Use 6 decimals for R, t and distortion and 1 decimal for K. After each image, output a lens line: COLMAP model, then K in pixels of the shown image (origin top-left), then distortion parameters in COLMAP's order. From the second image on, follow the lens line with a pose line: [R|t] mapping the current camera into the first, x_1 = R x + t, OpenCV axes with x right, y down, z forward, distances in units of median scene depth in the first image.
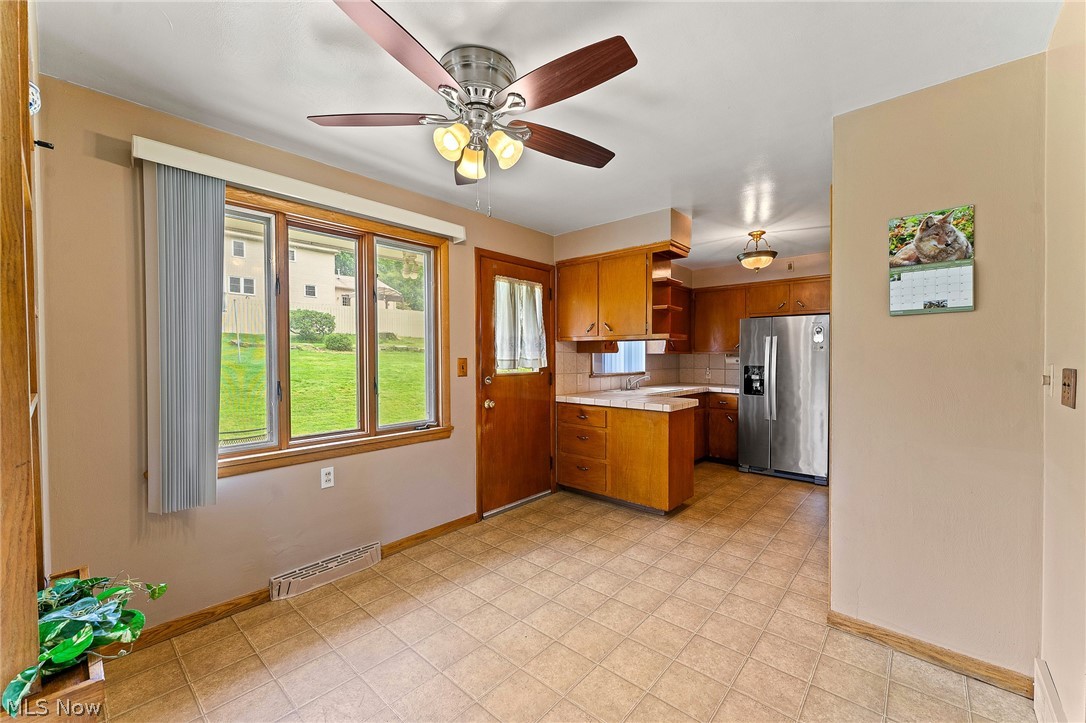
lens RADIAL K [[431.3, 0, 547.3], [0, 431.3, 361.6], [0, 0, 1]] dist [-0.001877, -0.000328]
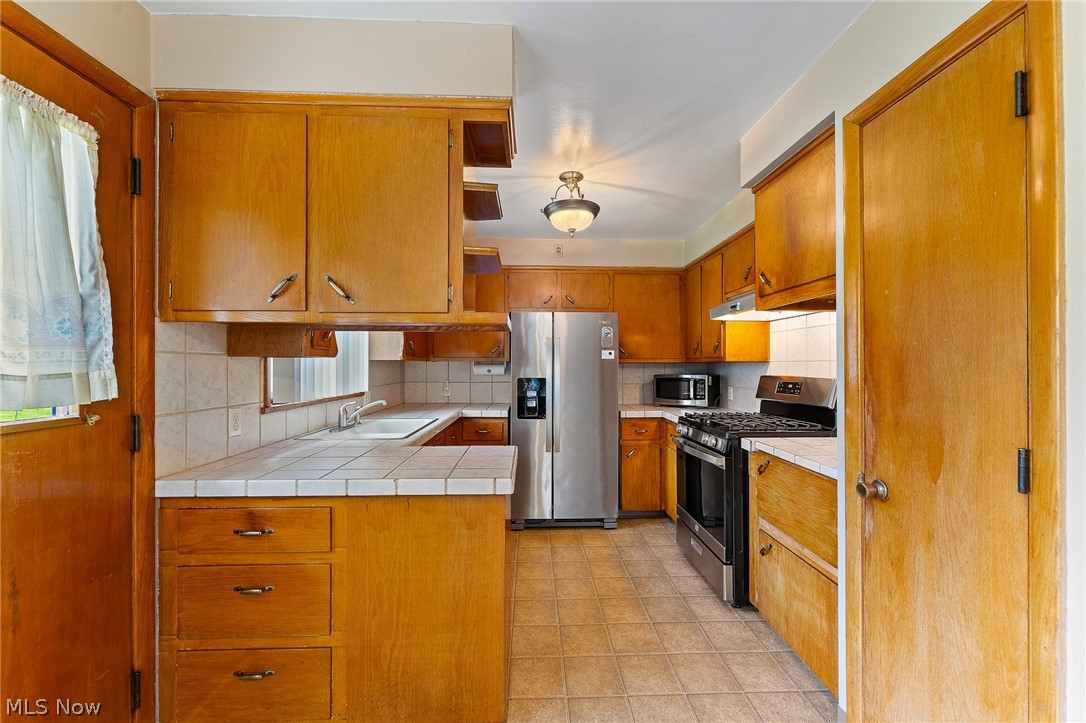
lens RADIAL K [[431.3, 0, 547.3], [0, 431.3, 361.6], [0, 0, 1]] dist [-0.001877, -0.000328]
pose [[0.727957, 0.004558, 0.685608, 0.011945], [0.007410, 0.999867, -0.014515, -0.007503], [-0.685583, 0.015646, 0.727826, 0.544648]]
